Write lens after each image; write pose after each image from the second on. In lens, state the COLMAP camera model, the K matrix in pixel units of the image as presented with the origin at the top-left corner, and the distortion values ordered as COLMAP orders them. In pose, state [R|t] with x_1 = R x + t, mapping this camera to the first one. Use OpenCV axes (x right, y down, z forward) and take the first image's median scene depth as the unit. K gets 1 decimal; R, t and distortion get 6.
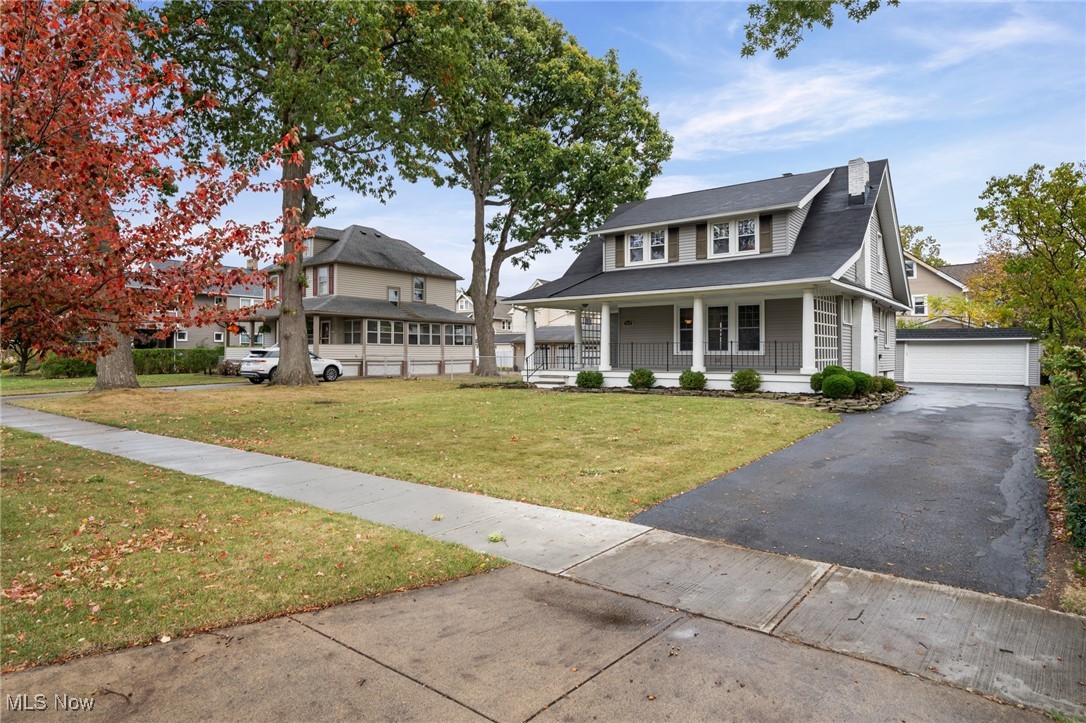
lens RADIAL K [[583.2, 0, 543.0], [0, 583.2, 361.5], [0, 0, 1]] dist [-0.002208, -0.000453]
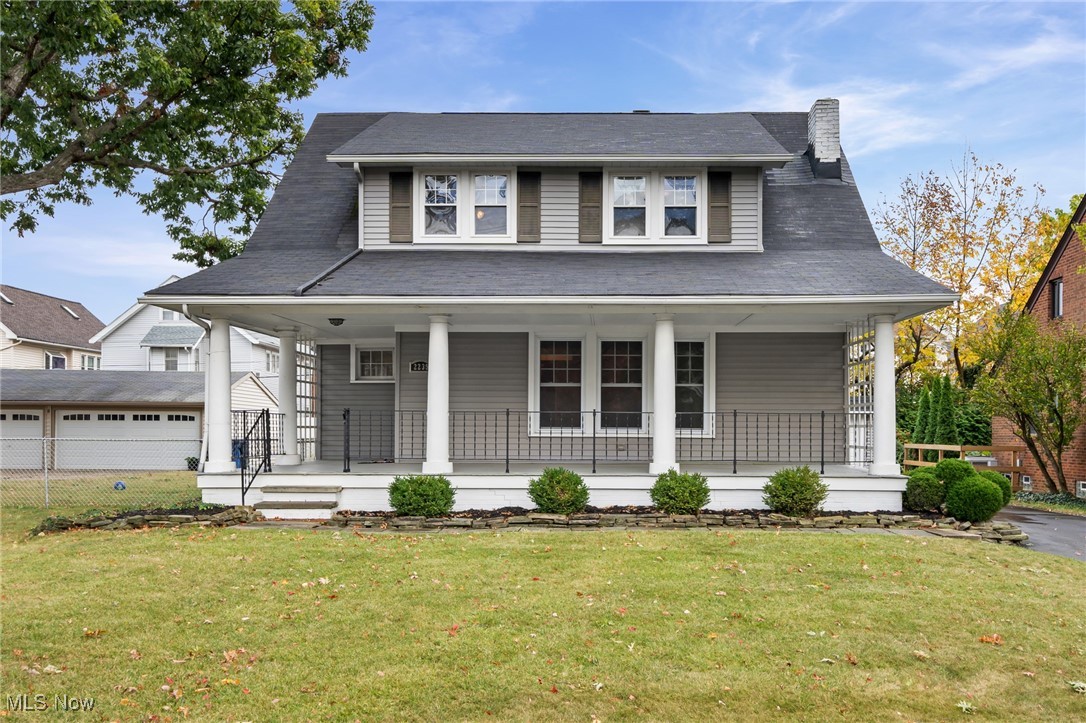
lens RADIAL K [[1155.3, 0, 543.0], [0, 1155.3, 361.5], [0, 0, 1]] dist [0.078691, -0.004297]
pose [[0.813240, 0.041882, 0.580420, -0.322595], [0.002125, 0.997186, -0.074933, -0.002777], [-0.581925, 0.062172, 0.810862, 0.238521]]
